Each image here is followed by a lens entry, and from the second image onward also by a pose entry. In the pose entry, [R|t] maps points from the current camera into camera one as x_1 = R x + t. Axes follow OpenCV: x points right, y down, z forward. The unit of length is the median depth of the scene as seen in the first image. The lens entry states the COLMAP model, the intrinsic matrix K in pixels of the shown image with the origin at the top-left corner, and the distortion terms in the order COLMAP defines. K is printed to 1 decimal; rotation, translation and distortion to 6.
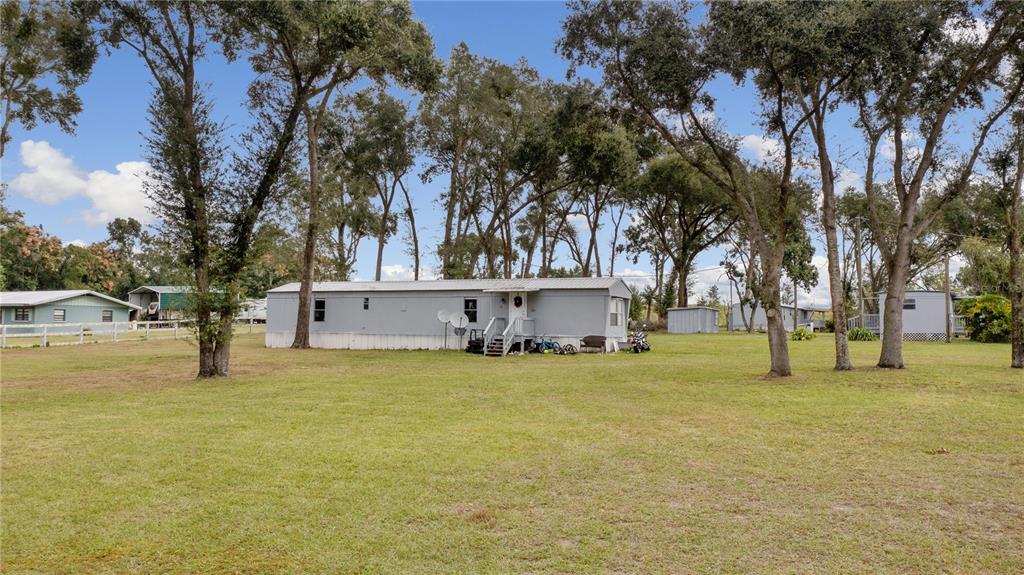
lens RADIAL K [[810.1, 0, 512.0], [0, 810.1, 287.5], [0, 0, 1]] dist [-0.001417, 0.000370]
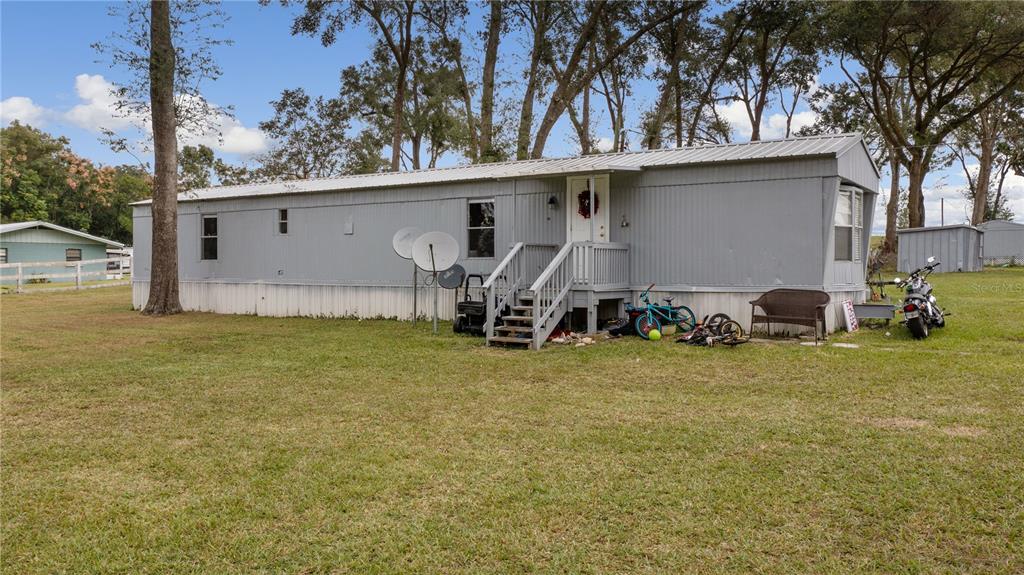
lens RADIAL K [[810.1, 0, 512.0], [0, 810.1, 287.5], [0, 0, 1]] dist [-0.001417, 0.000370]
pose [[0.983942, -0.006441, -0.178372, 0.040921], [0.020144, 0.996971, 0.075118, 0.027468], [0.177348, -0.077505, 0.981092, 0.587387]]
